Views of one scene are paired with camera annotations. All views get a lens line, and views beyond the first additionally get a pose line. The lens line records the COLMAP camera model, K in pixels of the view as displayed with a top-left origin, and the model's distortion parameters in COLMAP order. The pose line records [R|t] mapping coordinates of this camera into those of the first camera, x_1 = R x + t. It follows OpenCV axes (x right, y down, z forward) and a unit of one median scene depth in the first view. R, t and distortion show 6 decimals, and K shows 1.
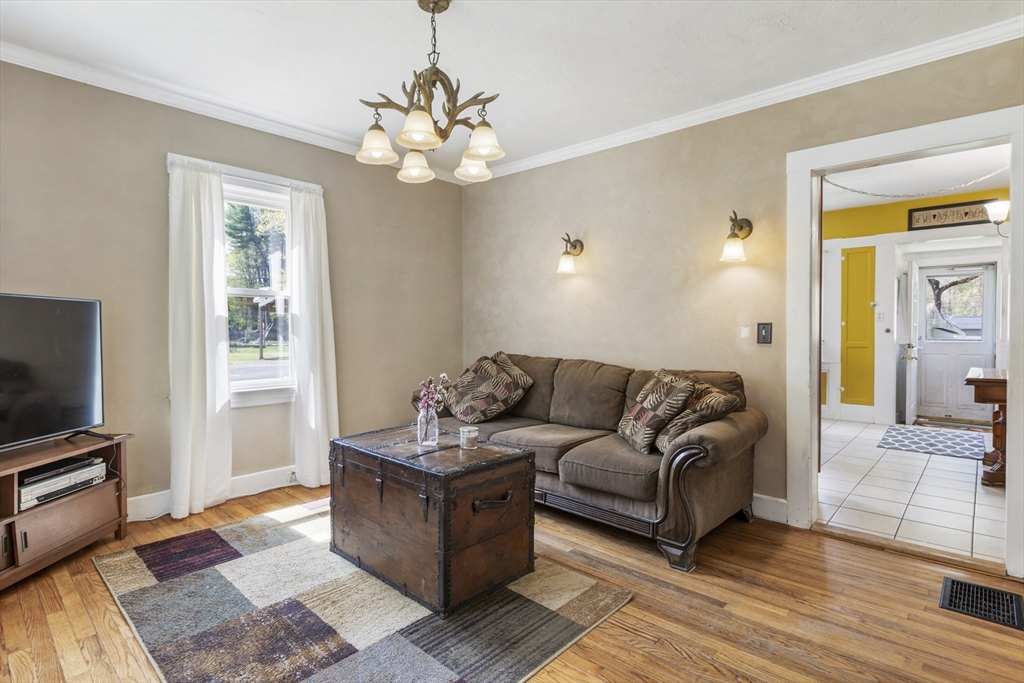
lens RADIAL K [[518.1, 0, 512.0], [0, 518.1, 341.5], [0, 0, 1]] dist [-0.004052, -0.000138]
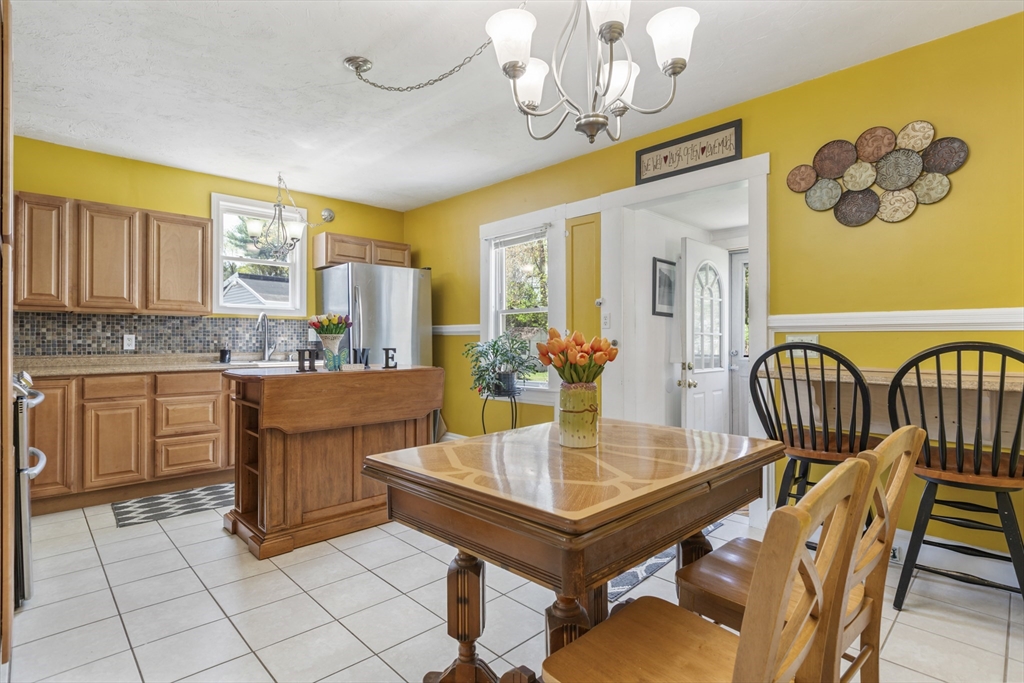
lens RADIAL K [[506.9, 0, 514.3], [0, 506.9, 338.3], [0, 0, 1]] dist [-0.003703, -0.001119]
pose [[0.998342, -0.001299, -0.057544, 1.441416], [-0.000278, 0.999625, -0.027397, -0.021735], [0.057558, 0.027368, 0.997967, 0.835284]]
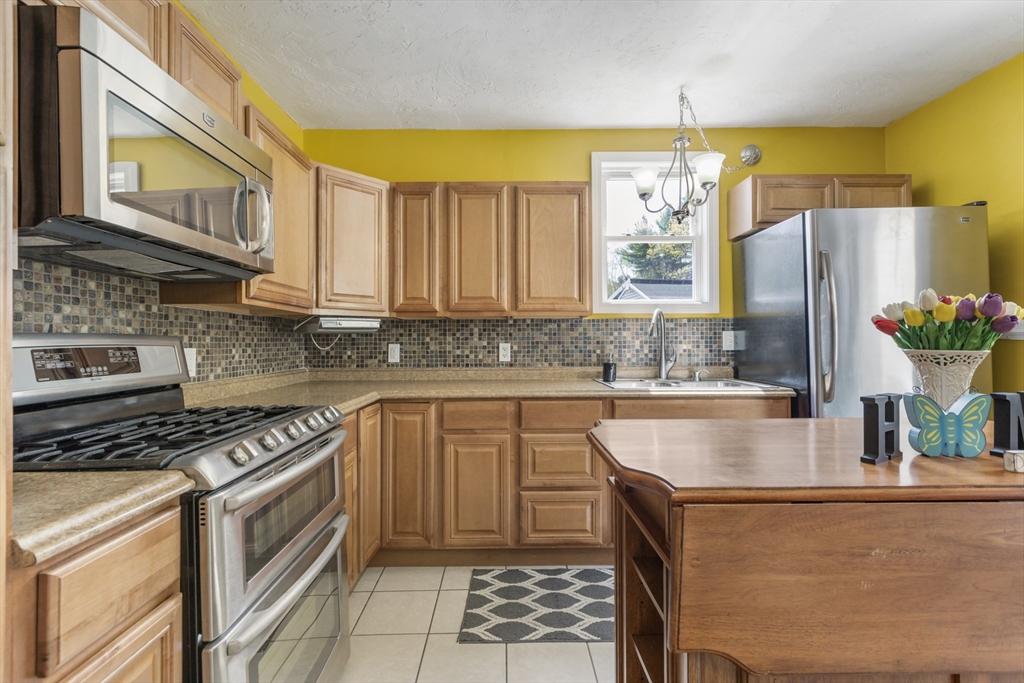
lens RADIAL K [[458.8, 0, 509.1], [0, 458.8, 338.6], [0, 0, 1]] dist [-0.000747, -0.000412]
pose [[0.683802, -0.006350, -0.729640, 1.034280], [-0.010514, 0.999773, -0.018555, -0.064388], [0.729592, 0.020359, 0.683580, 1.514564]]
